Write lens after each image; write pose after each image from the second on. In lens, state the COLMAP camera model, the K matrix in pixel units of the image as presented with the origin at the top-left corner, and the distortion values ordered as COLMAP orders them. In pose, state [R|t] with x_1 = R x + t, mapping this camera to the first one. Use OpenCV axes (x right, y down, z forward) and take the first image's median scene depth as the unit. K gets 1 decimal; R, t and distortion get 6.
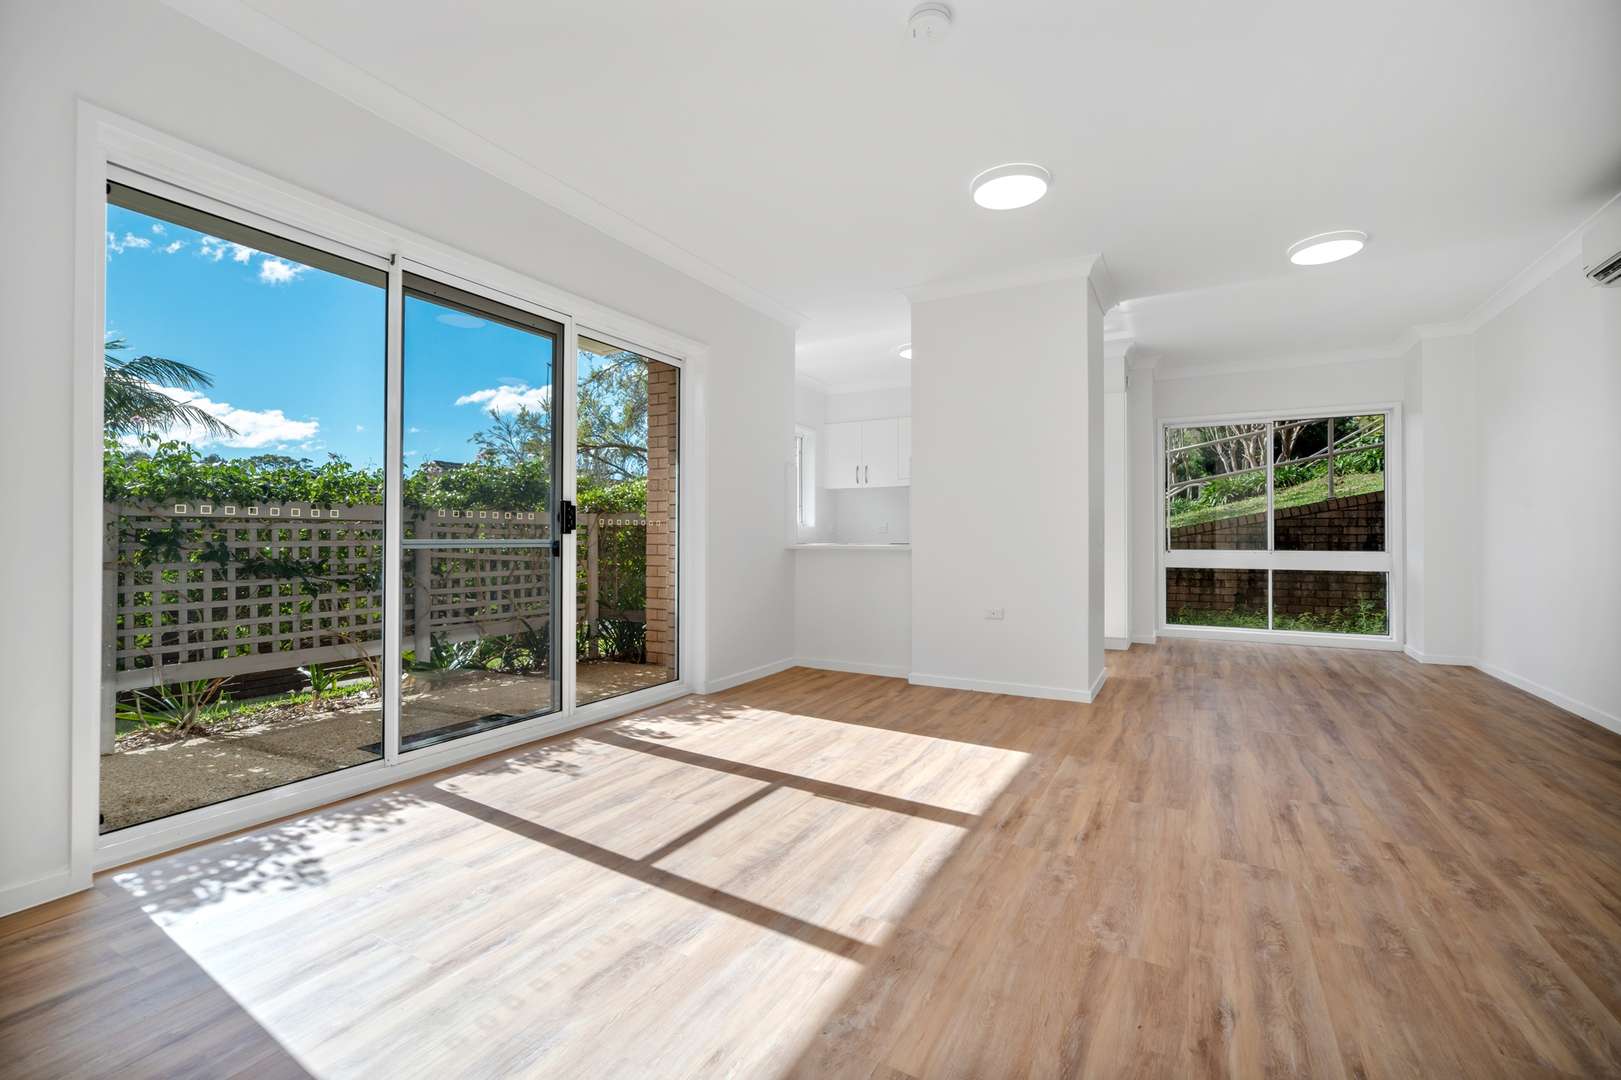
lens RADIAL K [[649.3, 0, 810.5], [0, 649.3, 540.0], [0, 0, 1]] dist [-0.000389, 0.000545]
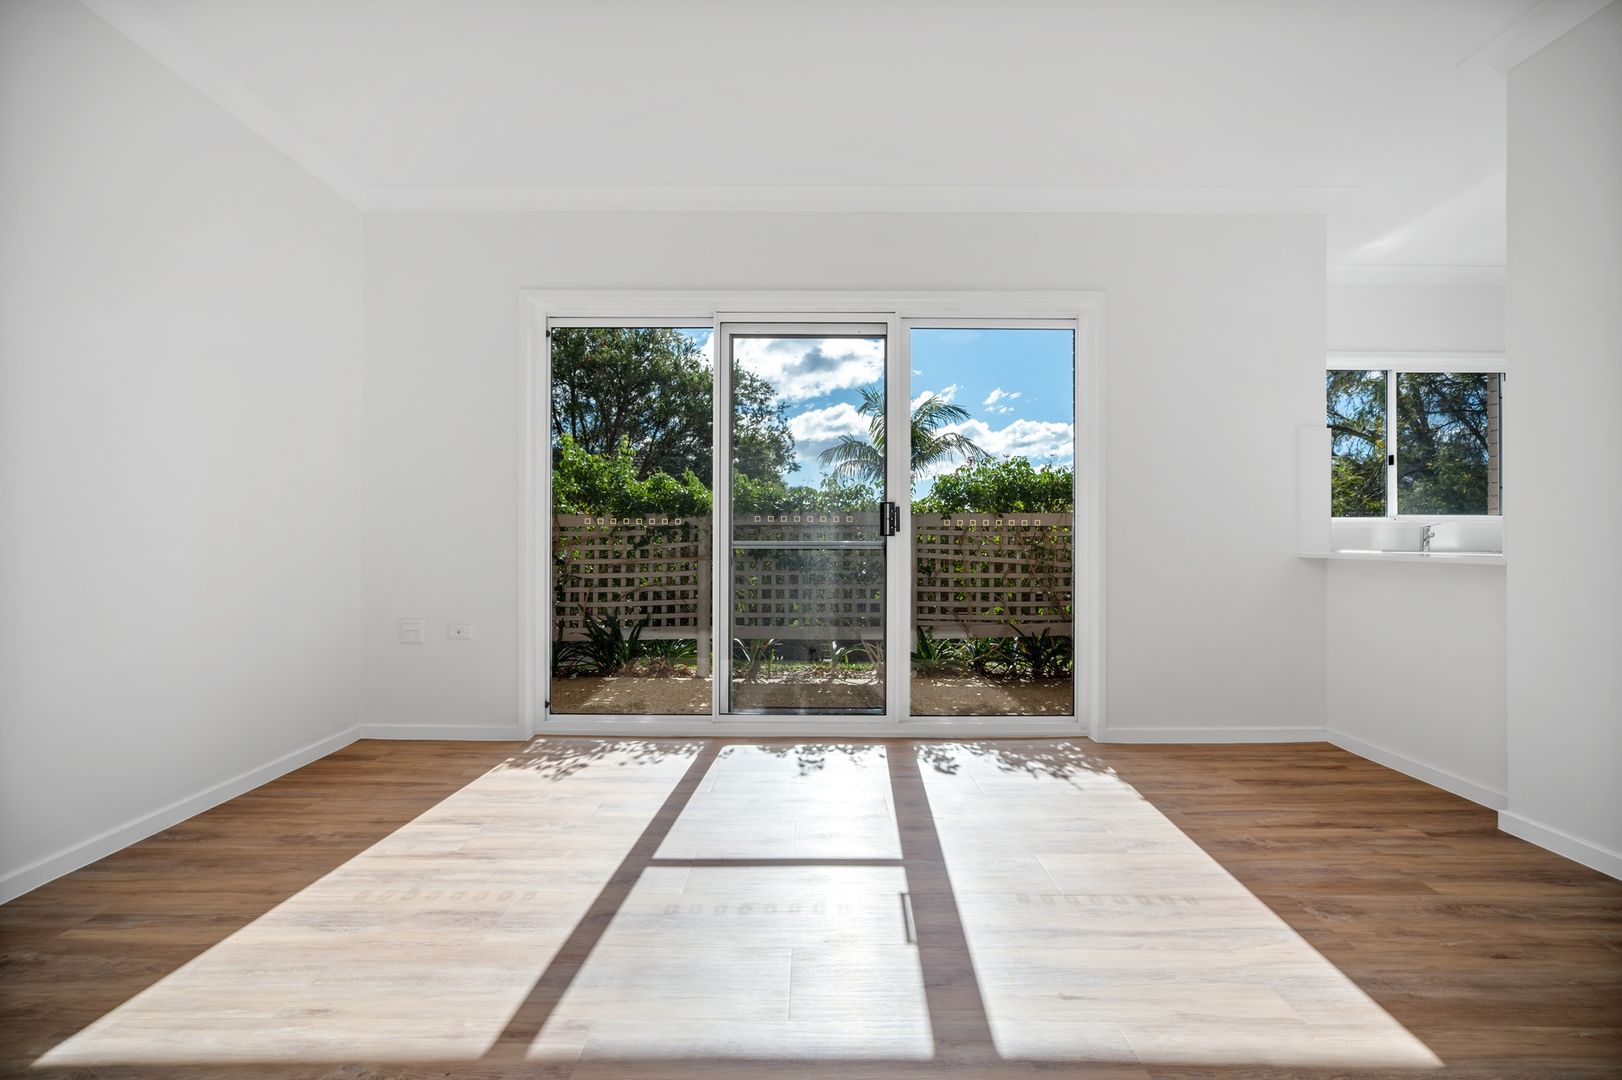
lens RADIAL K [[659.0, 0, 813.8], [0, 659.0, 598.8], [0, 0, 1]] dist [-0.012375, 0.000284]
pose [[0.524430, 0.077363, -0.847932, 0.521729], [-0.003105, 0.996031, 0.088955, -0.004102], [0.851448, -0.044018, 0.522589, 0.509214]]
